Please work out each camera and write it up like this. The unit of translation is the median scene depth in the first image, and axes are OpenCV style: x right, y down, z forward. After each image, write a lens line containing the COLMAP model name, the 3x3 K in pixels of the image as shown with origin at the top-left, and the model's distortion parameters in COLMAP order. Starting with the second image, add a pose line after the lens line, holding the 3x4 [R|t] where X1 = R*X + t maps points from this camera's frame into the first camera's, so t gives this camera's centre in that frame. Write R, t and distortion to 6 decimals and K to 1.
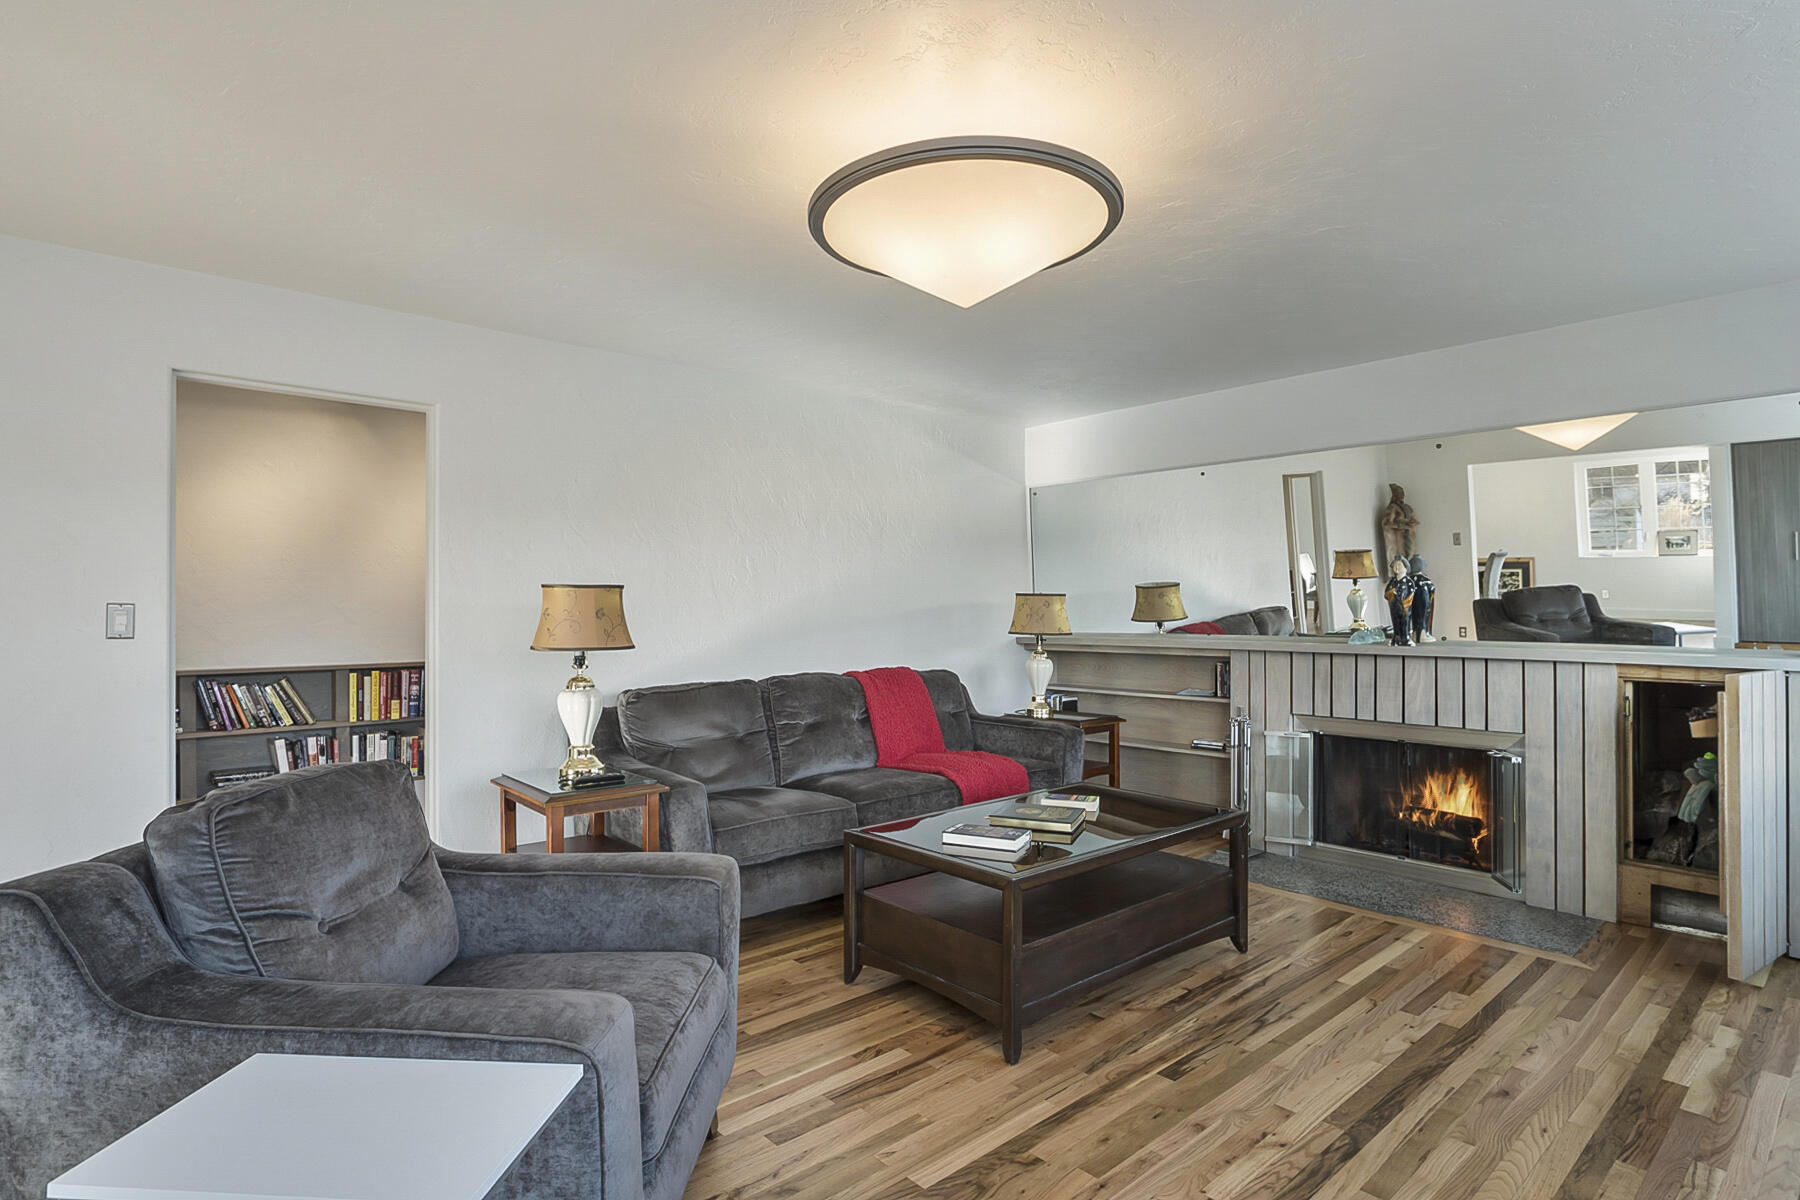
lens RADIAL K [[914.2, 0, 905.6], [0, 914.2, 602.5], [0, 0, 1]] dist [-0.016985, 0.009763]
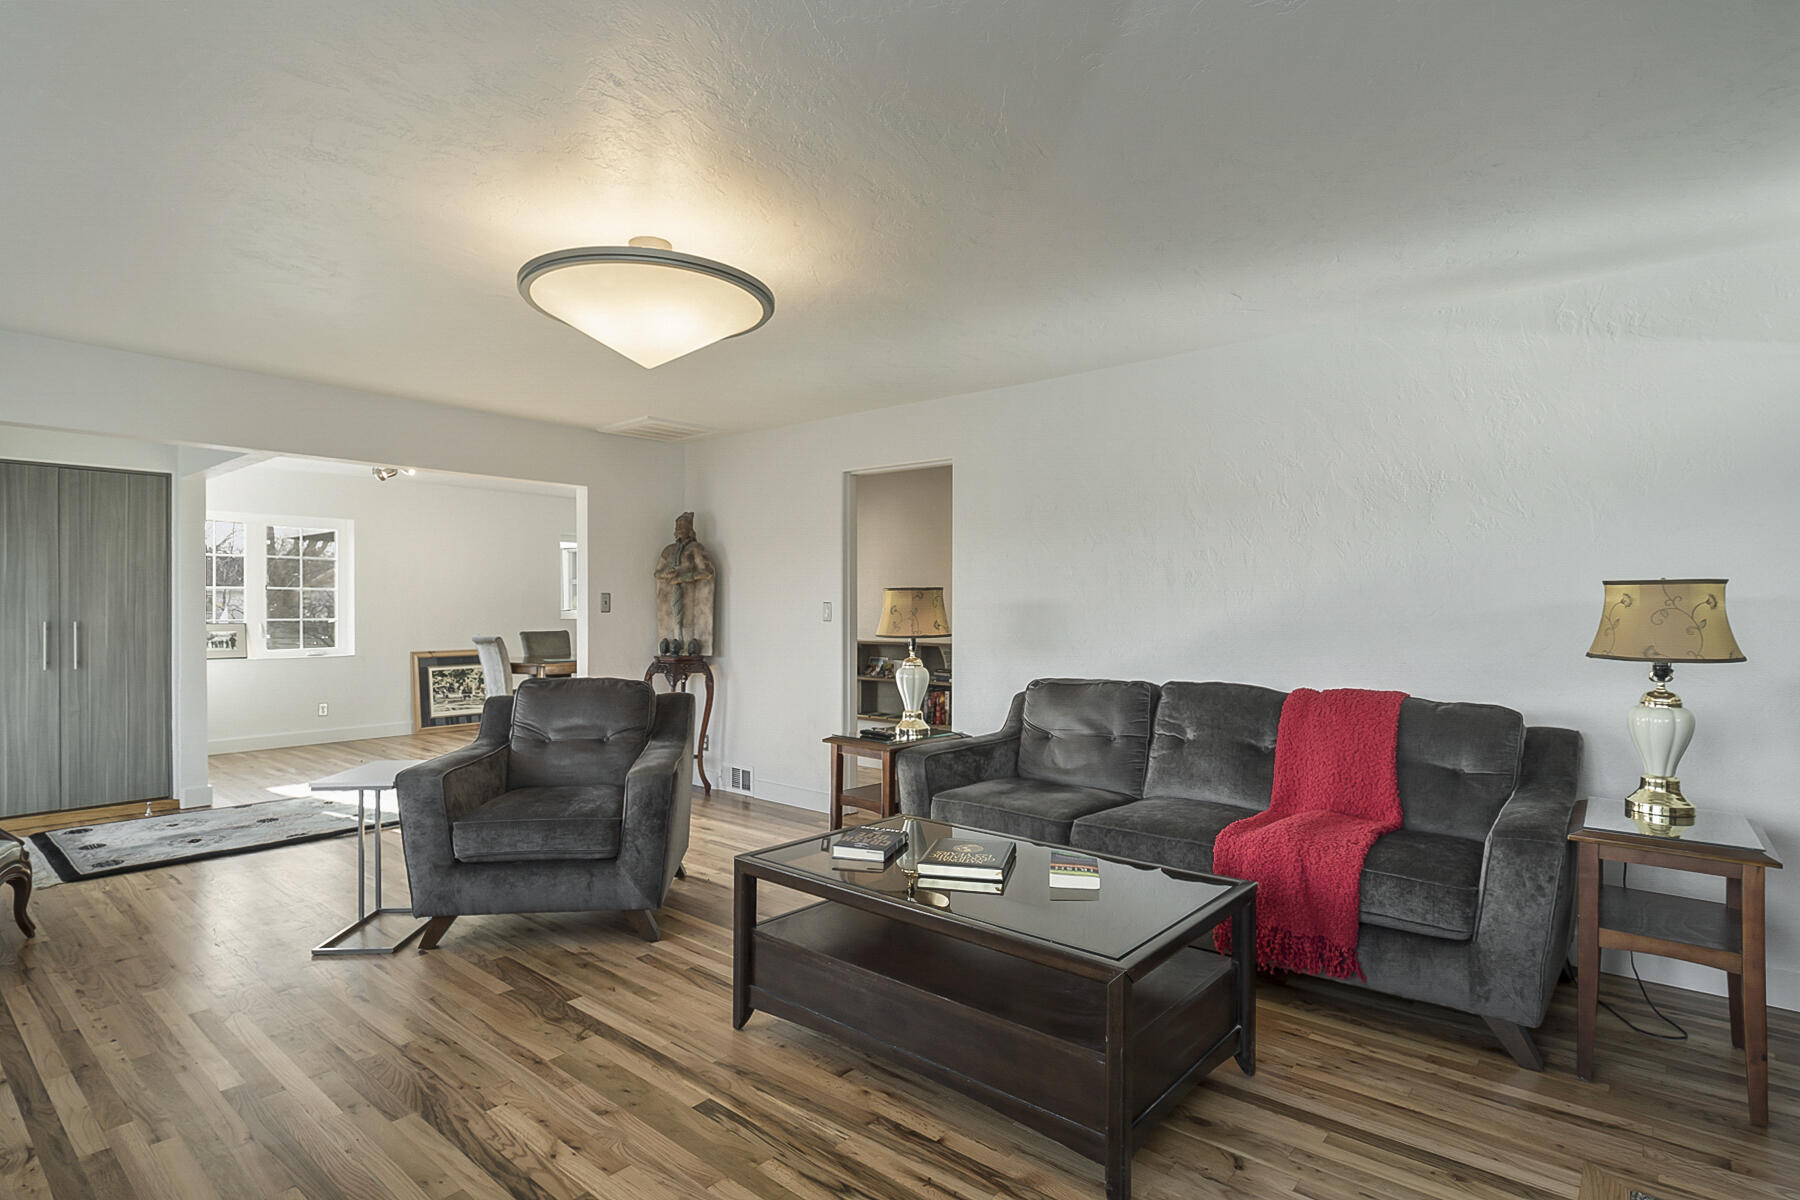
lens RADIAL K [[914.2, 0, 905.6], [0, 914.2, 602.5], [0, 0, 1]] dist [-0.016985, 0.009763]
pose [[0.138805, -0.001345, -0.990319, 1.169047], [0.008169, 0.999967, -0.000213, 0.003472], [0.990286, -0.008060, 0.138812, 1.011620]]
